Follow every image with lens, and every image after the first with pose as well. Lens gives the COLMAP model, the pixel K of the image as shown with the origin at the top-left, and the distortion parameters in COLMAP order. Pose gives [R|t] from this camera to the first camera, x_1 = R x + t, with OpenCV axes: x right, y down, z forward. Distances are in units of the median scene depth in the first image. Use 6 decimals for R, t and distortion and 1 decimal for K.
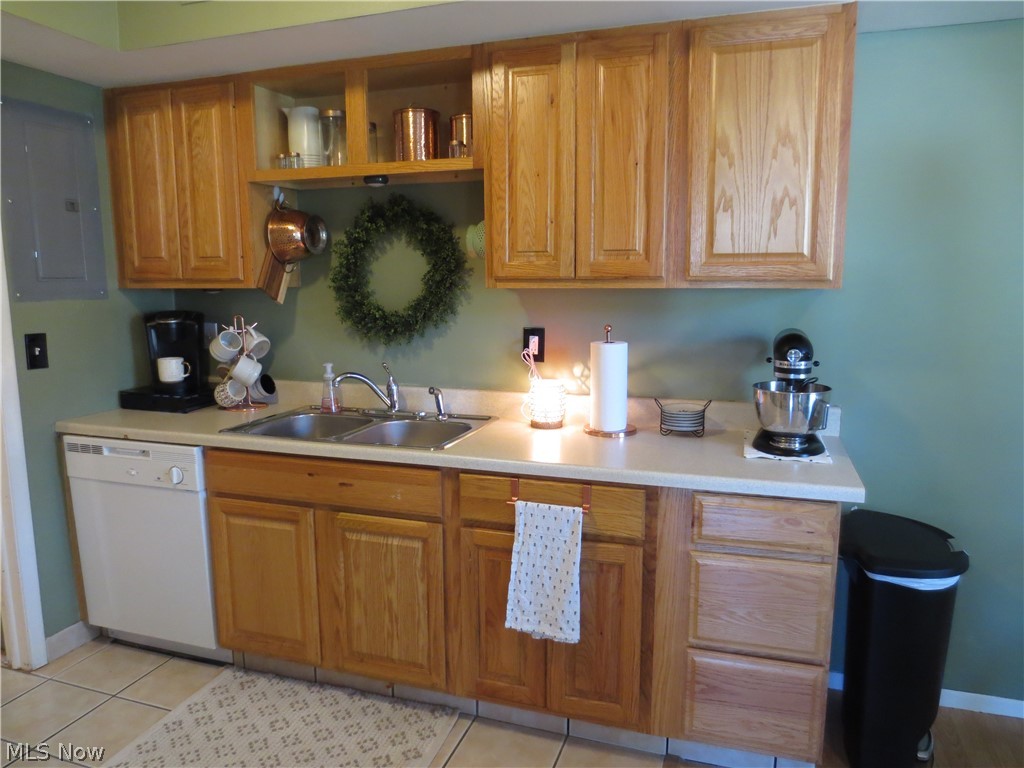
lens RADIAL K [[717.4, 0, 509.0], [0, 717.4, 385.9], [0, 0, 1]] dist [-0.040444, 0.013030]
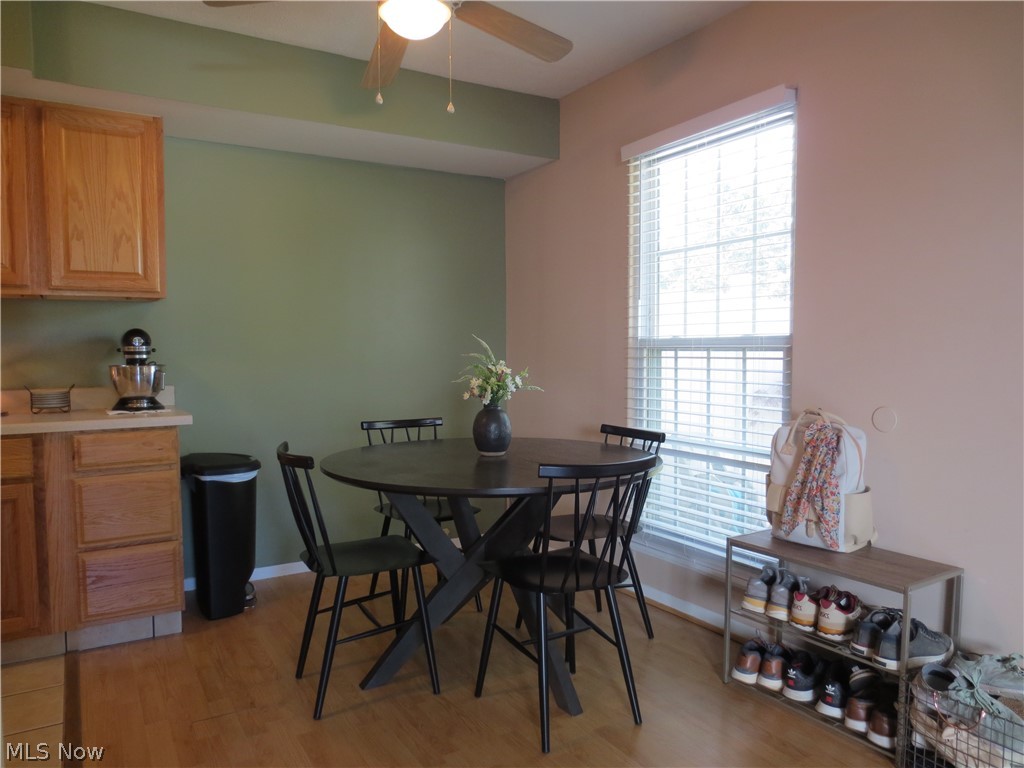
lens RADIAL K [[717.4, 0, 509.0], [0, 717.4, 385.9], [0, 0, 1]] dist [-0.040444, 0.013030]
pose [[0.636752, -0.032680, 0.770376, -0.239633], [0.122252, 0.990743, -0.059019, 0.226591], [-0.761316, 0.131760, 0.634852, -0.491499]]
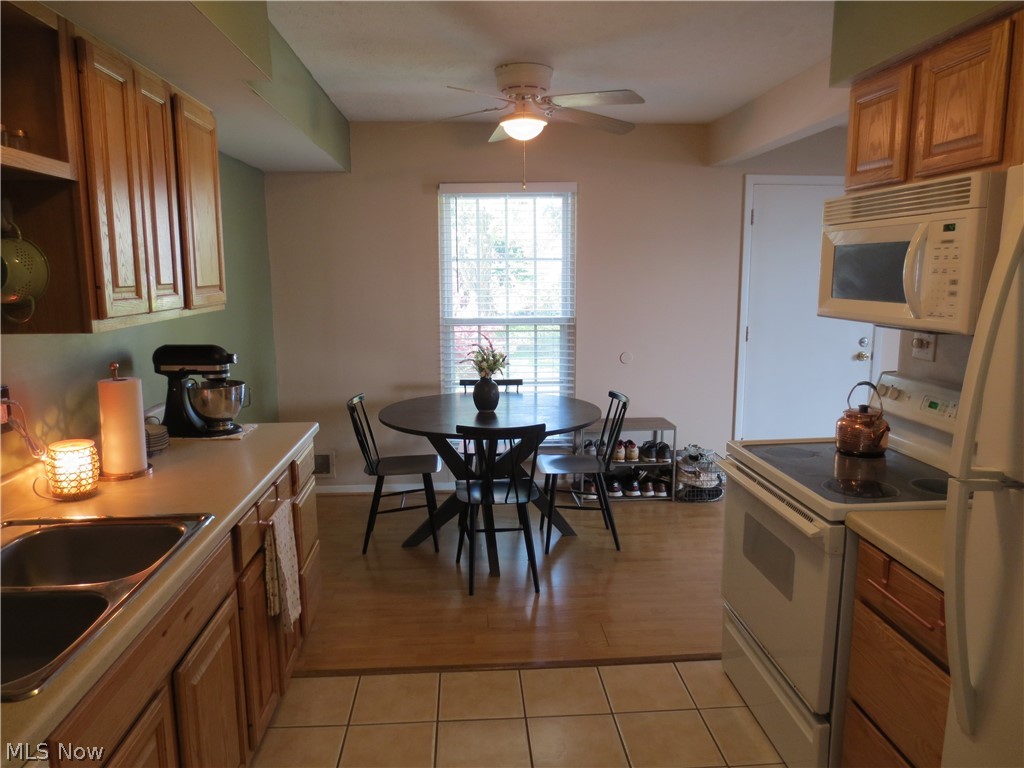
lens RADIAL K [[717.4, 0, 509.0], [0, 717.4, 385.9], [0, 0, 1]] dist [-0.040444, 0.013030]
pose [[-0.383903, -0.137666, 0.913053, -1.062934], [0.159772, 0.964005, 0.212526, -0.198510], [-0.909446, 0.227470, -0.348089, 0.998485]]
